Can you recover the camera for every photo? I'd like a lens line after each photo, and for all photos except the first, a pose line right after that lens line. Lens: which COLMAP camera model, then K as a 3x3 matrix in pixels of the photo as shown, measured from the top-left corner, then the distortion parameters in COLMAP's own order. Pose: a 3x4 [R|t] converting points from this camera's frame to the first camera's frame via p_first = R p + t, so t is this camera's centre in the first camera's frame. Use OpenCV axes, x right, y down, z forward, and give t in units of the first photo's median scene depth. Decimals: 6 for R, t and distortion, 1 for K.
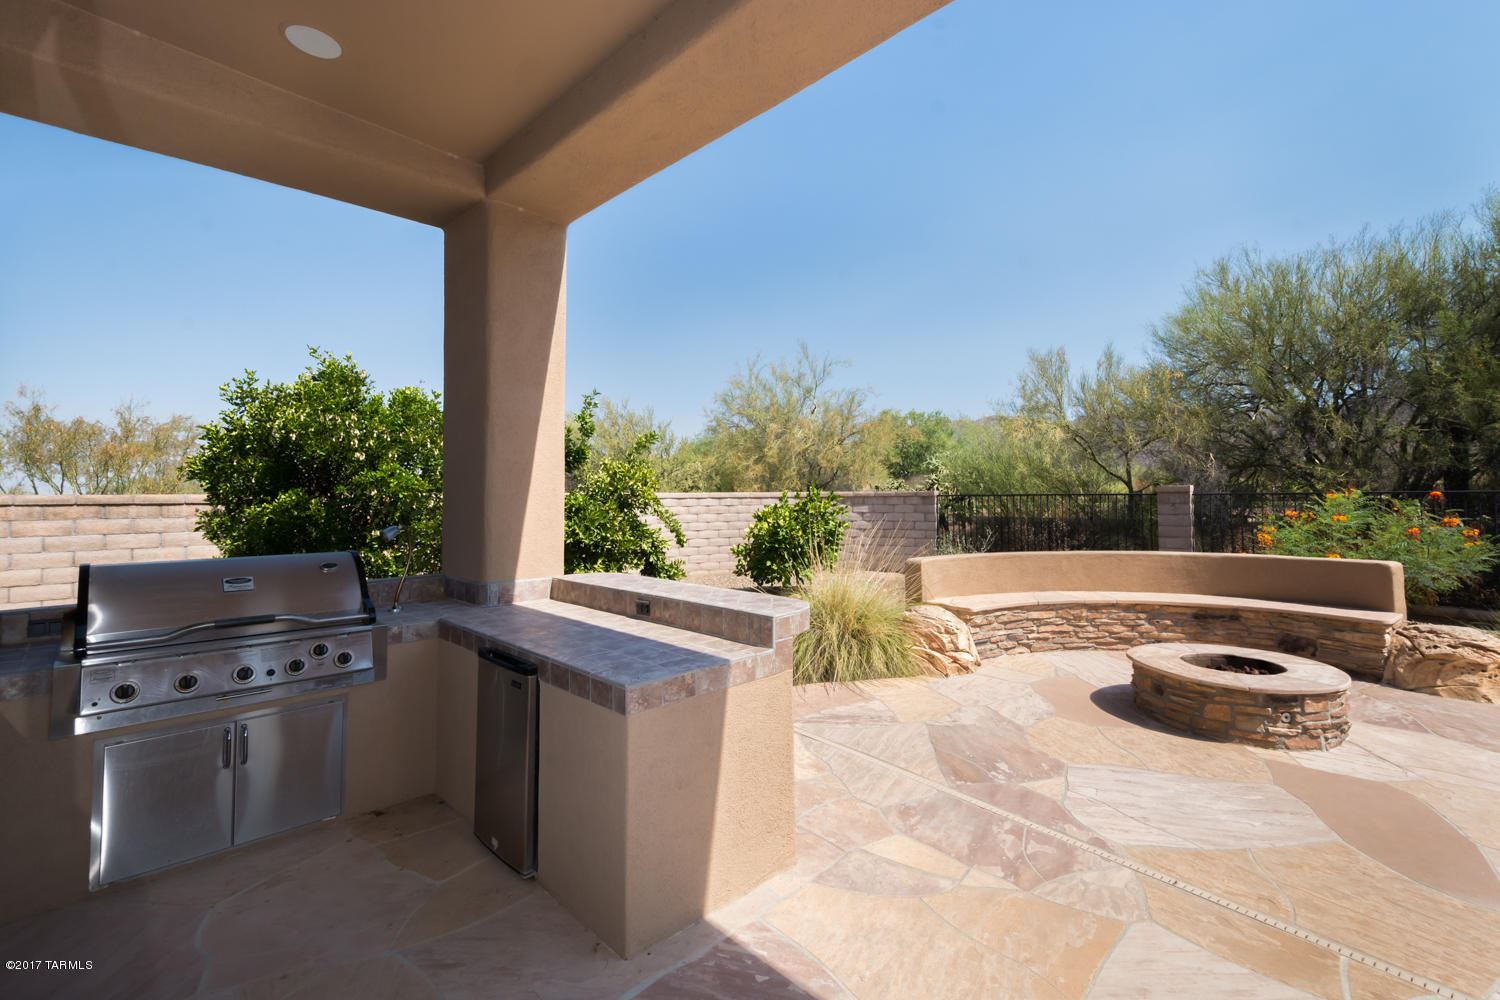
lens RADIAL K [[648.9, 0, 802.9], [0, 648.9, 494.3], [0, 0, 1]] dist [0.000396, -0.000054]
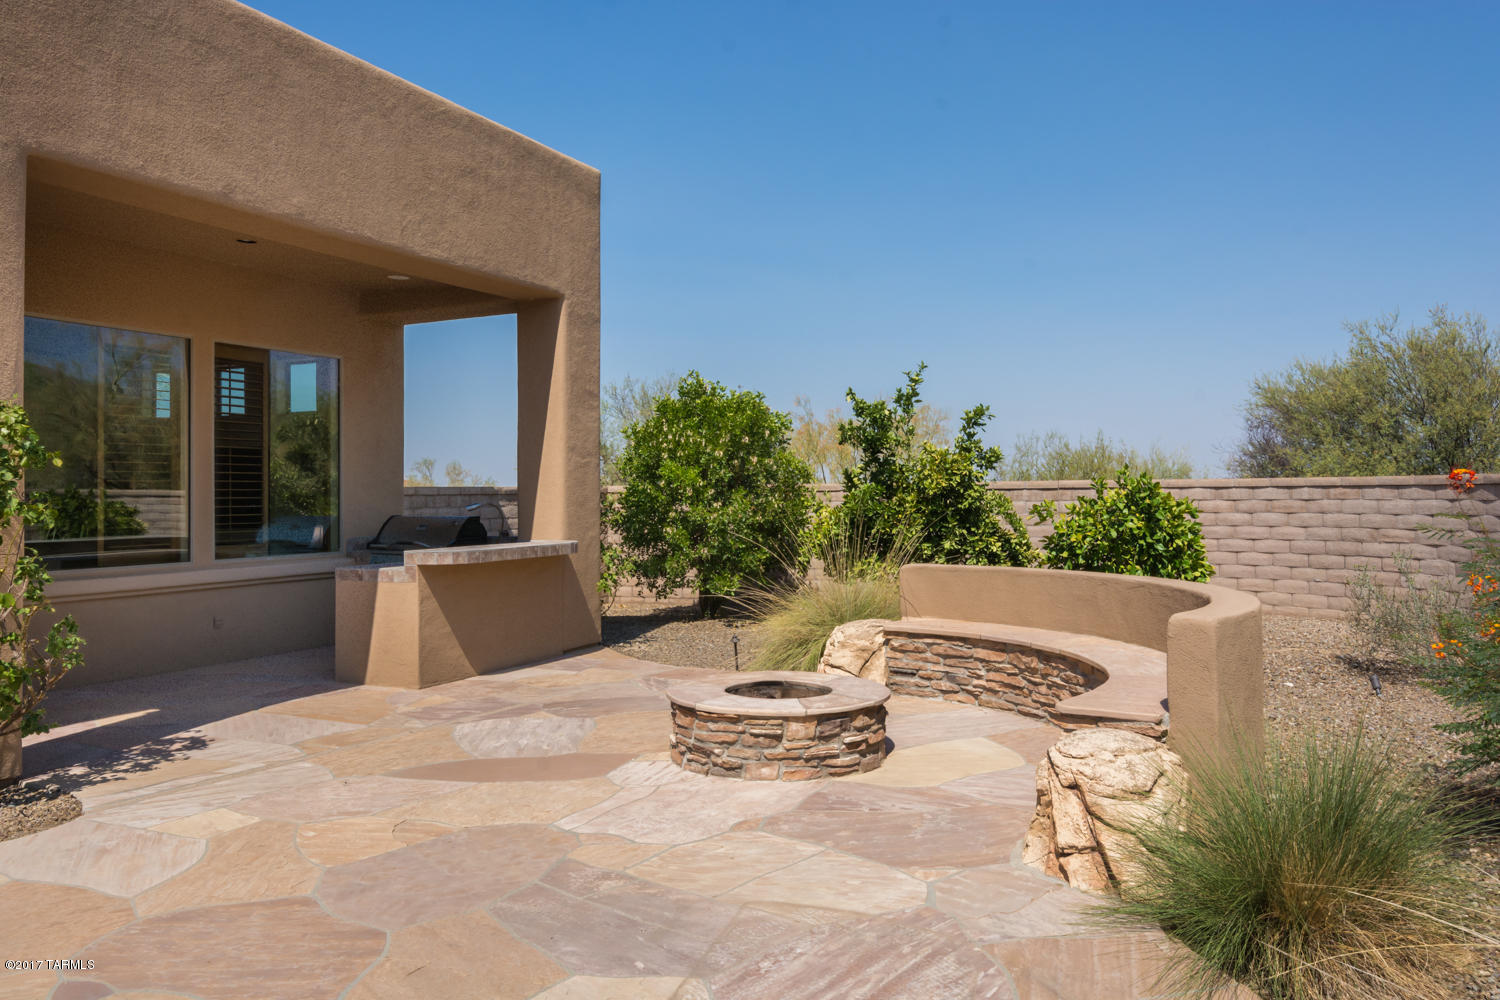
lens RADIAL K [[1143.5, 0, 750.0], [0, 1143.5, 500.0], [0, 0, 1]] dist [0.002117, 0.000267]
pose [[0.346114, 0.010012, -0.938139, 2.430768], [0.006567, 0.999893, 0.013094, 0.002631], [0.938169, -0.010692, 0.346012, 0.572331]]
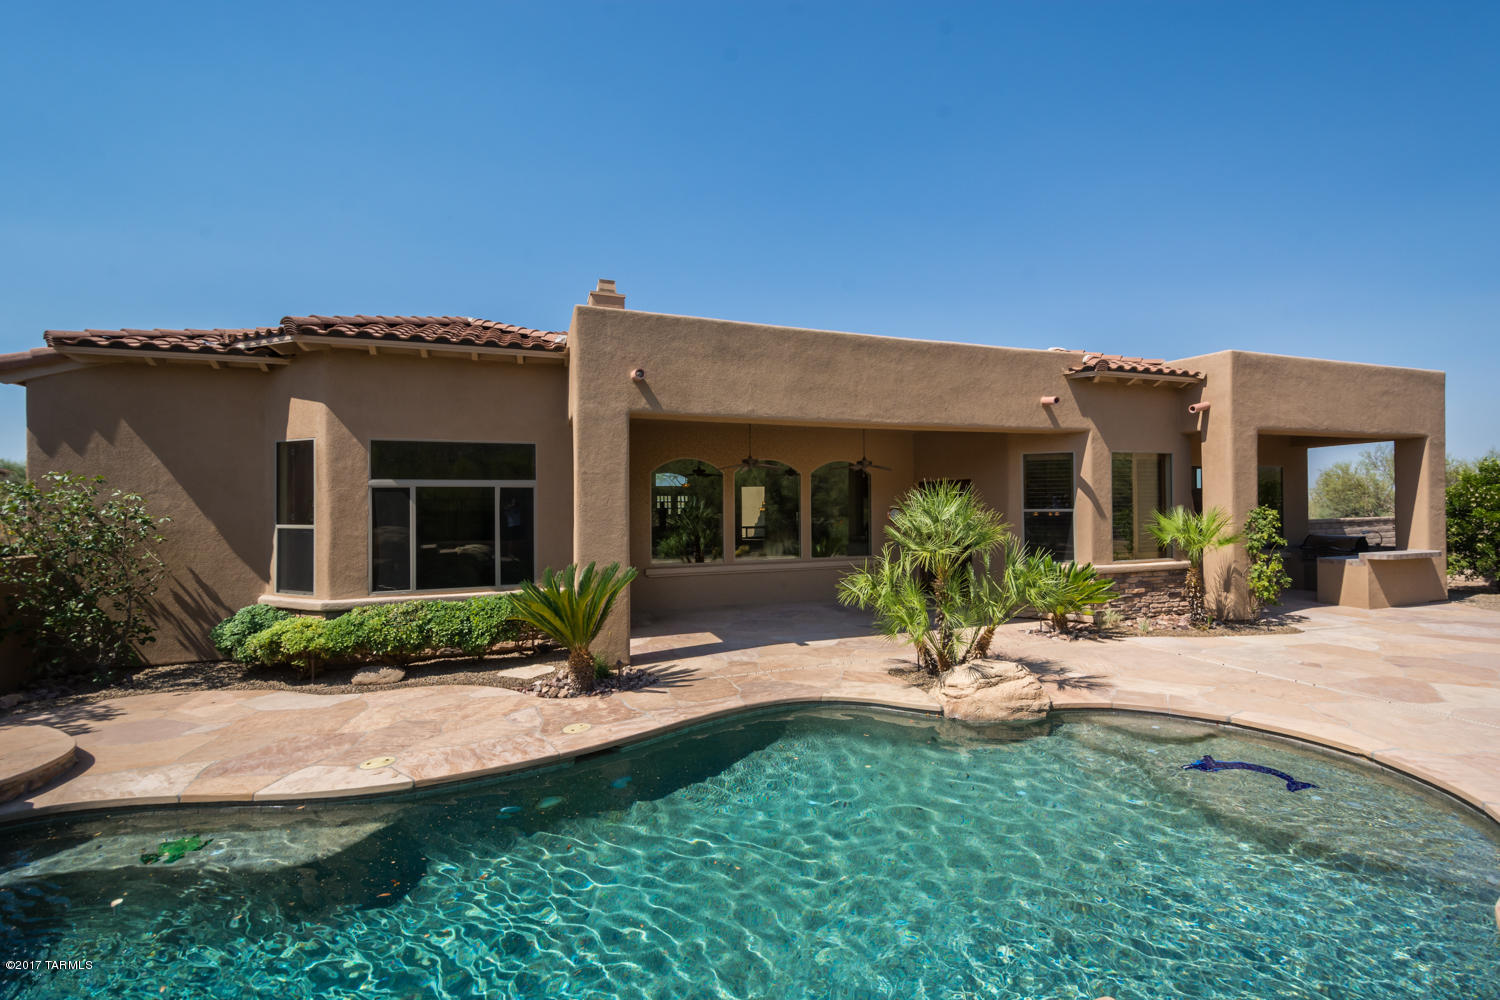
lens RADIAL K [[631.3, 0, 763.8], [0, 631.3, 496.9], [0, 0, 1]] dist [0.005529, -0.000303]
pose [[-0.425657, -0.003615, -0.904877, 4.182477], [0.013774, 0.999850, -0.010474, -0.159238], [0.904780, -0.016922, -0.425543, -0.645514]]
